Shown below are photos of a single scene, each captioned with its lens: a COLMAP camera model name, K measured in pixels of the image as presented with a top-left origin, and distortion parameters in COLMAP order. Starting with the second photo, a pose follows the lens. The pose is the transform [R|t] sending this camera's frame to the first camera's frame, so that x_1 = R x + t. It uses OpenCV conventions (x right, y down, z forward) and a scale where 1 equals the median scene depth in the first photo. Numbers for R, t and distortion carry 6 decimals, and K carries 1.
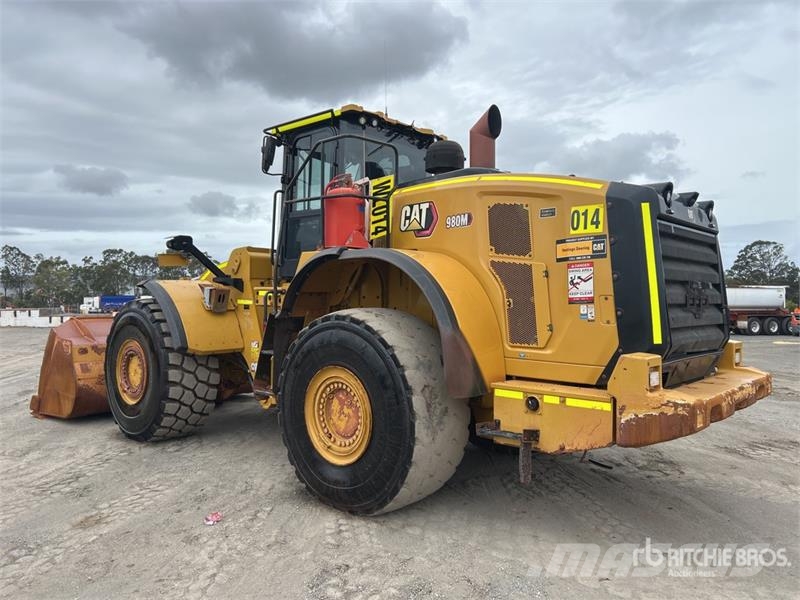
lens RADIAL K [[599.6, 0, 400.0], [0, 599.6, 299.2], [0, 0, 1]] dist [0.051336, -0.058821]
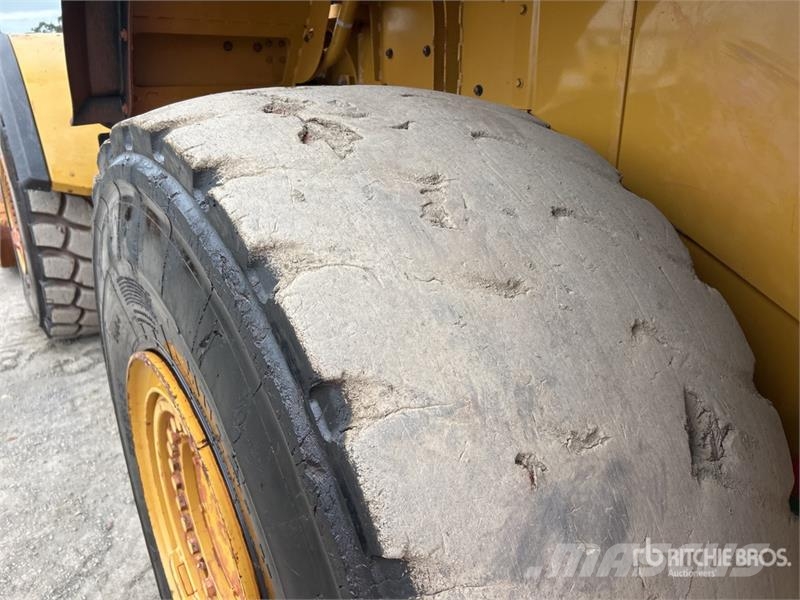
lens RADIAL K [[599.6, 0, 400.1], [0, 599.6, 300.2], [0, 0, 1]] dist [0.051336, -0.058821]
pose [[0.975655, 0.070653, -0.207619, 0.020342], [0.003056, 0.942213, 0.335000, 0.012525], [0.219291, -0.327479, 0.919059, 0.686435]]
